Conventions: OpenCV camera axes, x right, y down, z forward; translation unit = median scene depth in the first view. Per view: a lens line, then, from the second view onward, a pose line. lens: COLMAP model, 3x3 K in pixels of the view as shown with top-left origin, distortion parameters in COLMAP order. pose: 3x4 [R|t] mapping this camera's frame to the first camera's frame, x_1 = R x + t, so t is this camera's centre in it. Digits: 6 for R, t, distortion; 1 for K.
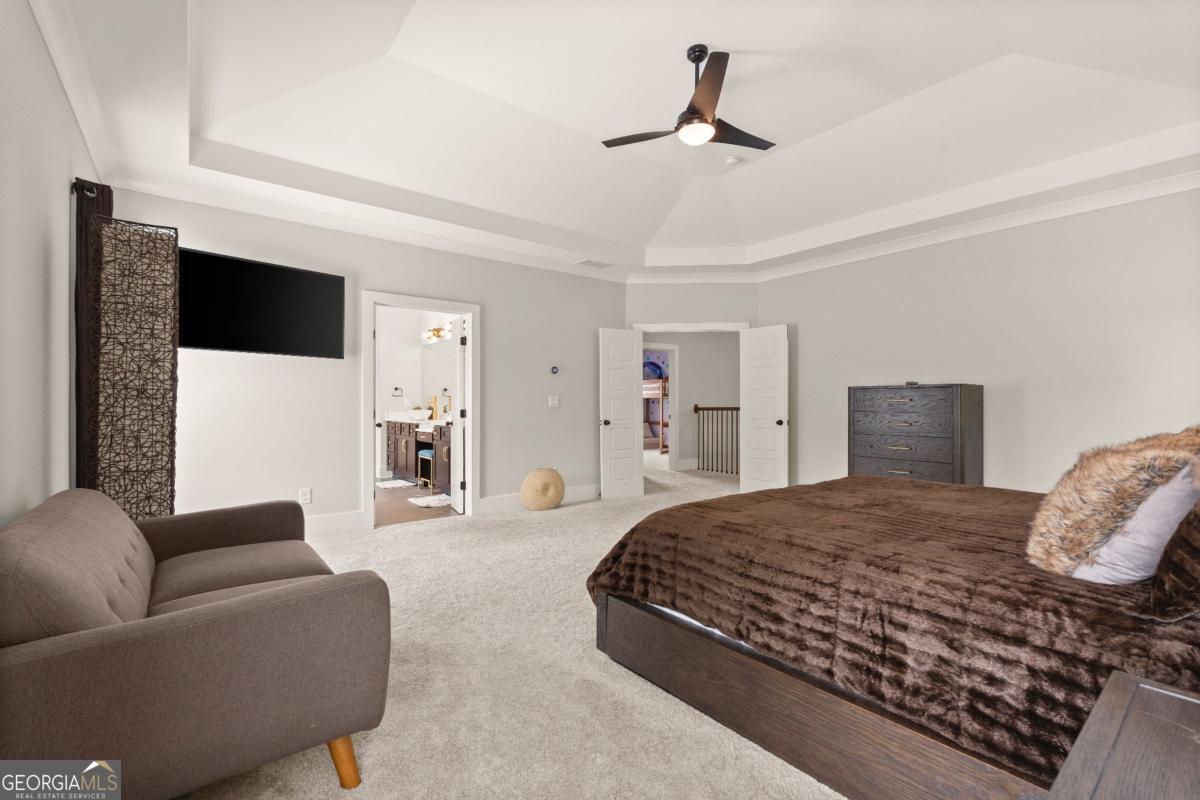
lens RADIAL K [[529.8, 0, 603.4], [0, 529.8, 404.1], [0, 0, 1]] dist [-0.003713, 0.002132]
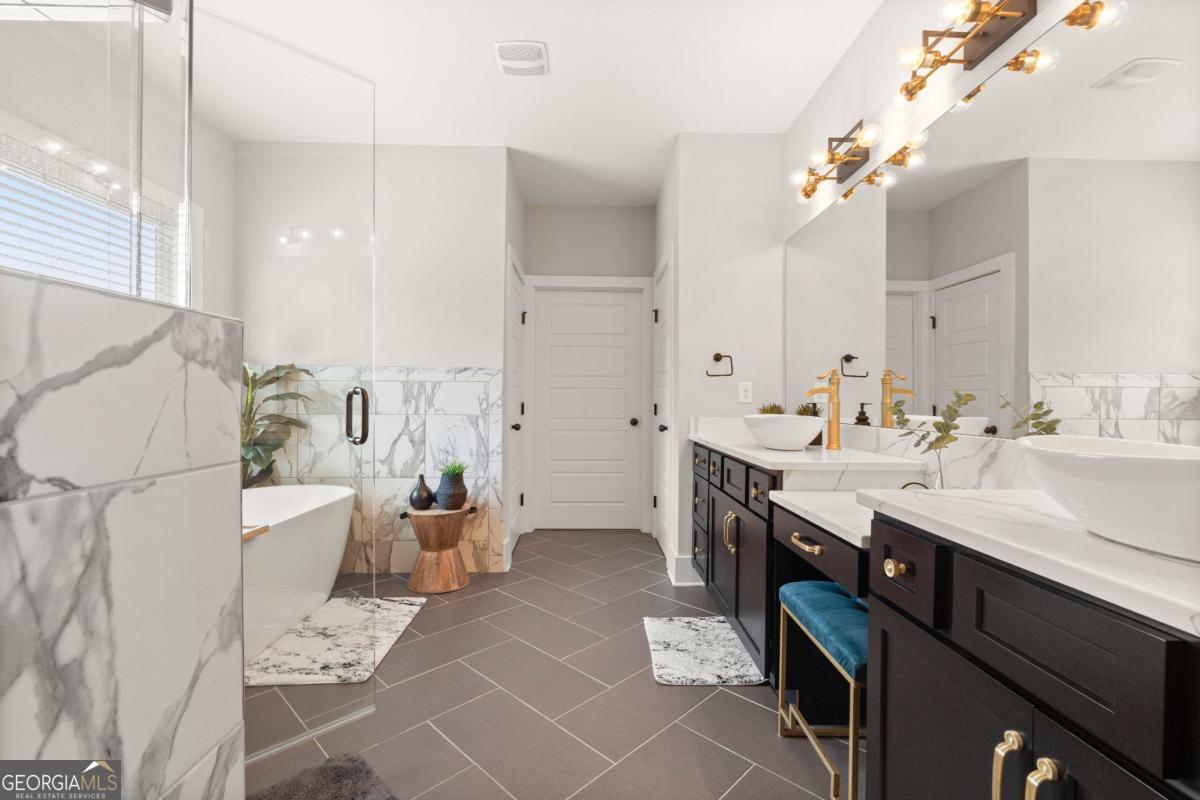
lens RADIAL K [[529.8, 0, 600.0], [0, 529.8, 399.5], [0, 0, 1]] dist [-0.003713, 0.002132]
pose [[0.801321, 0.011097, -0.598131, -0.234785], [-0.008121, 0.999938, 0.007672, -0.000517], [0.598179, -0.001290, 0.801361, 0.654935]]
